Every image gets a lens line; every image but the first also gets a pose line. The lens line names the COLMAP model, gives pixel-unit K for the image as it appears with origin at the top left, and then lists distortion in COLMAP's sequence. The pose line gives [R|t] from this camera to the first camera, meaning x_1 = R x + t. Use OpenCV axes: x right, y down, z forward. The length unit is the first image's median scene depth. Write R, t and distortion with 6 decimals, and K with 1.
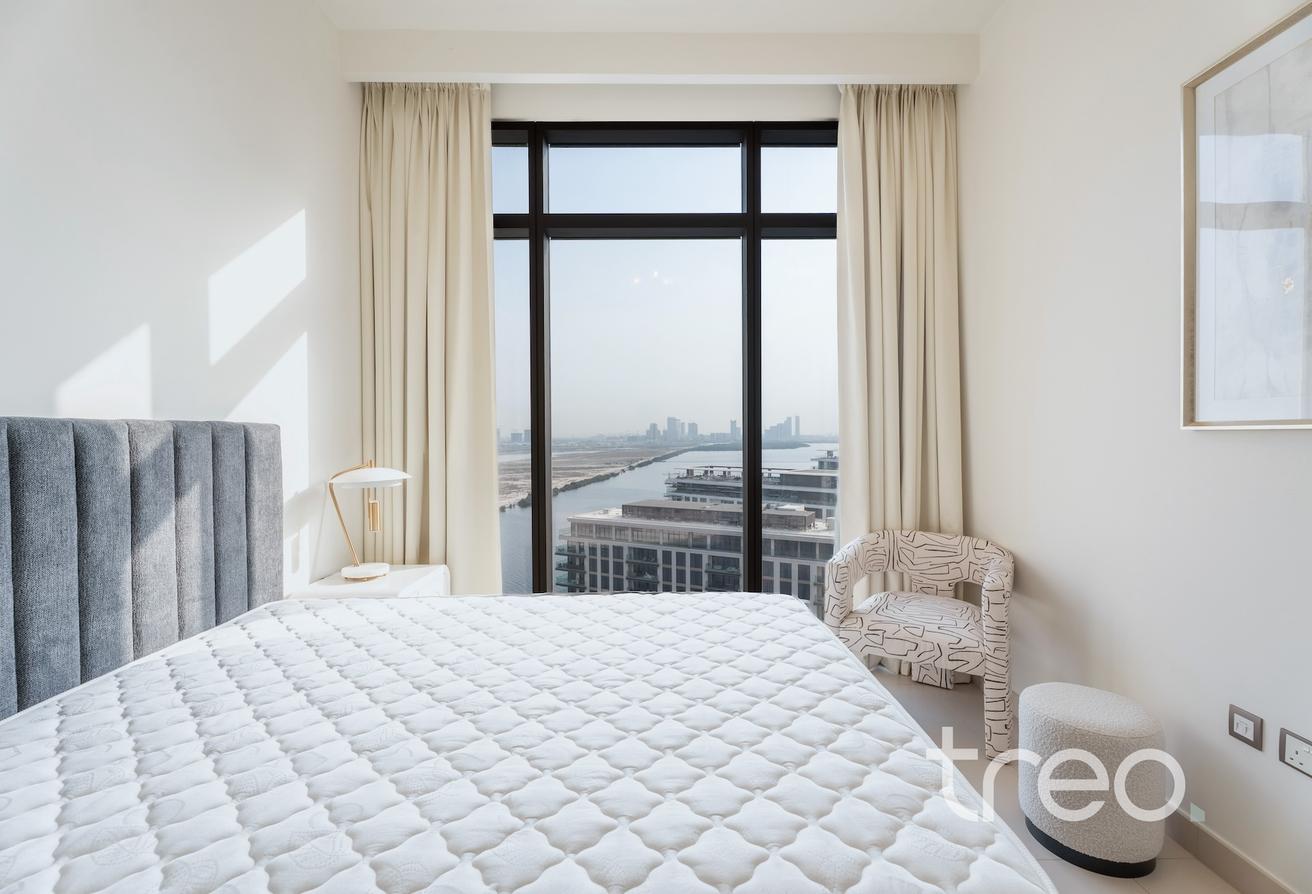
lens RADIAL K [[577.7, 0, 663.0], [0, 577.7, 442.9], [0, 0, 1]] dist [-0.001892, 0.000710]
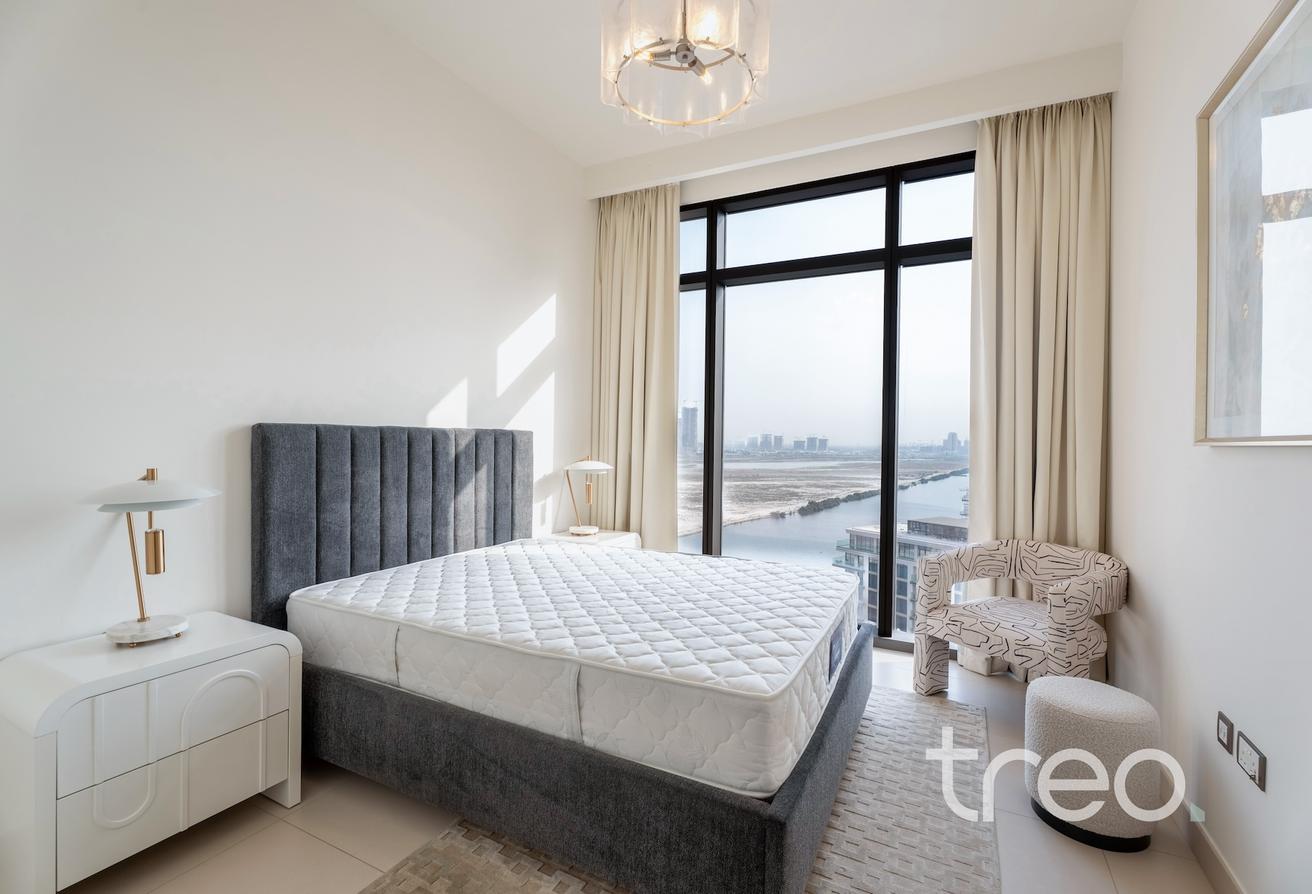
lens RADIAL K [[577.7, 0, 661.7], [0, 577.7, 441.1], [0, 0, 1]] dist [-0.001892, 0.000710]
pose [[0.887655, 0.017439, -0.460179, 0.375191], [-0.025044, 0.999632, -0.010426, 0.003216], [0.459827, 0.020779, 0.887765, -0.257361]]
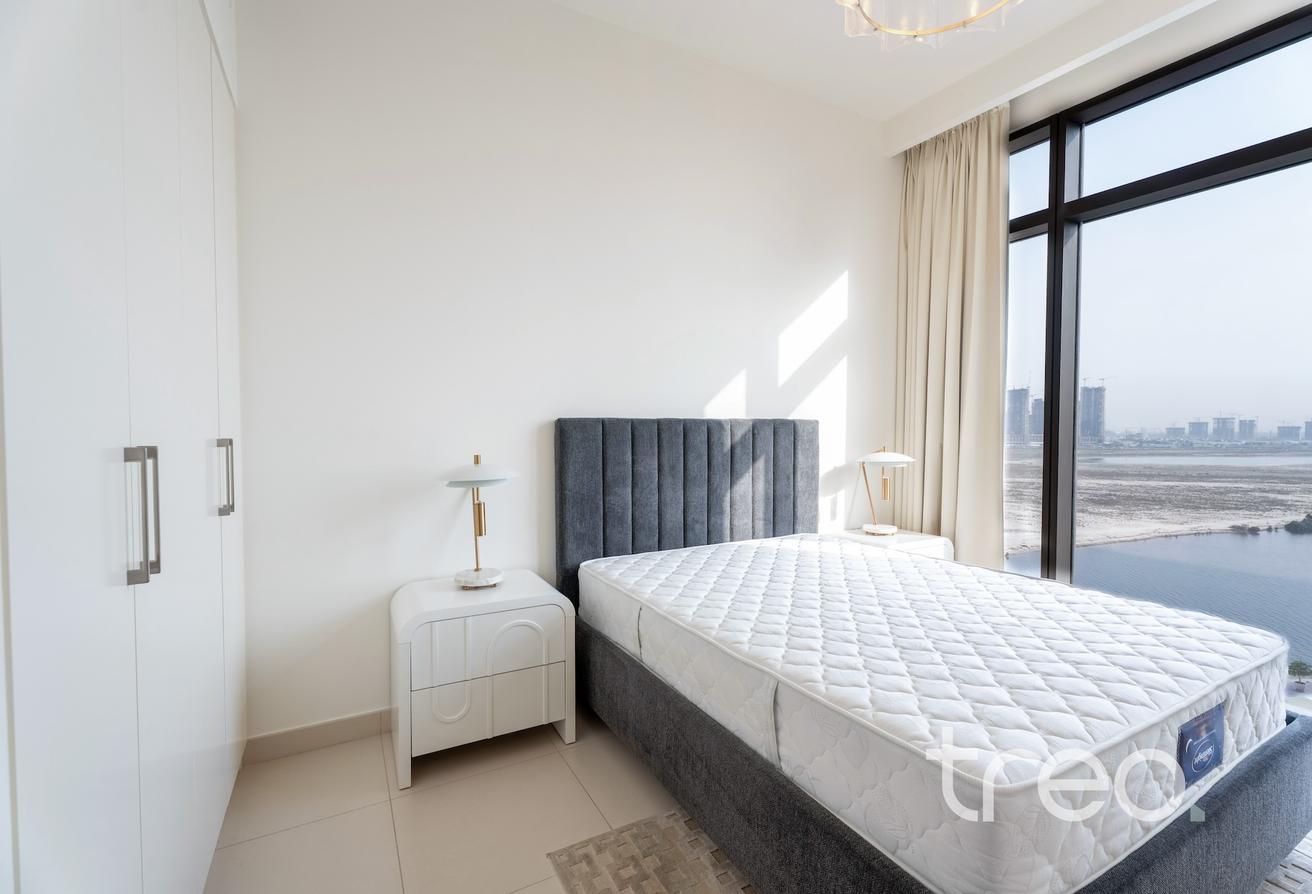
lens RADIAL K [[577.7, 0, 660.5], [0, 577.7, 443.5], [0, 0, 1]] dist [-0.001892, 0.000710]
pose [[0.478770, 0.027074, -0.877523, 0.444585], [-0.015612, 0.999629, 0.022323, 0.001456], [0.877802, 0.003012, 0.479015, -0.096081]]
